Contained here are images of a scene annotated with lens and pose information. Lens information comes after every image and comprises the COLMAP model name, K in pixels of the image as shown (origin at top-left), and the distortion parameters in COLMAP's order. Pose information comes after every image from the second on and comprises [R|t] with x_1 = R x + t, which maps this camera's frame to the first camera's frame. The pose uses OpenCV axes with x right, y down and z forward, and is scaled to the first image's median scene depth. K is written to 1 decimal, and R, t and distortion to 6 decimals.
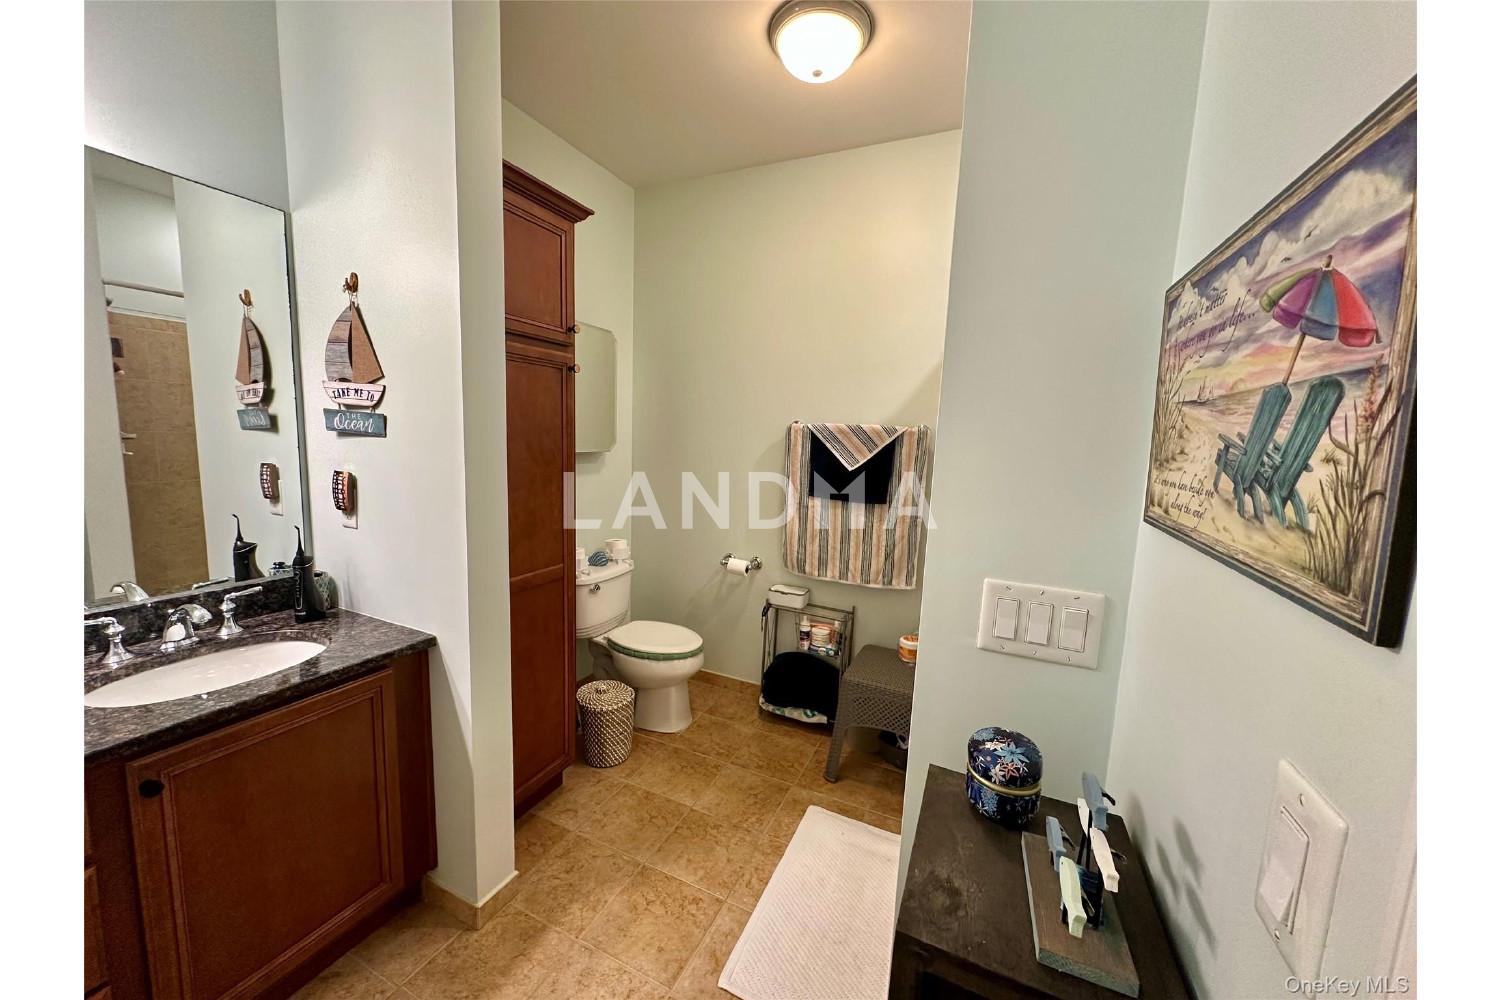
lens RADIAL K [[529.7, 0, 750.0], [0, 529.7, 500.0], [0, 0, 1]] dist [-0.002367, -0.000008]
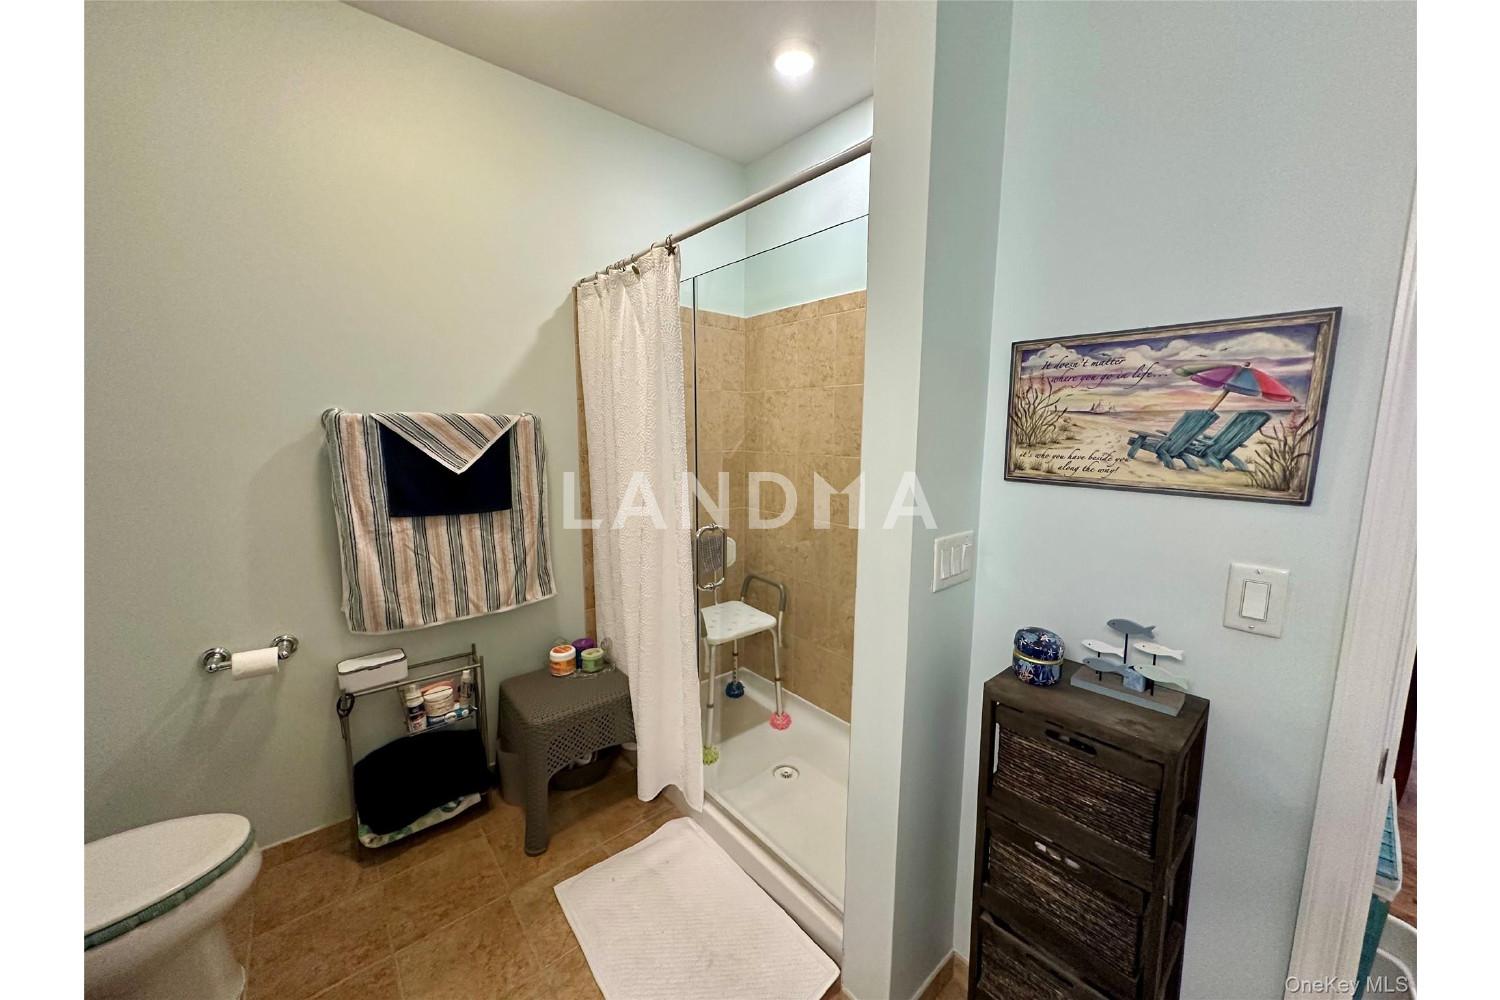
lens RADIAL K [[529.7, 0, 750.0], [0, 529.7, 500.0], [0, 0, 1]] dist [-0.002367, -0.000008]
pose [[0.421857, -0.162770, 0.891932, -0.319396], [0.125070, 0.984795, 0.120563, -0.058091], [-0.897995, 0.060693, 0.435800, 0.291012]]
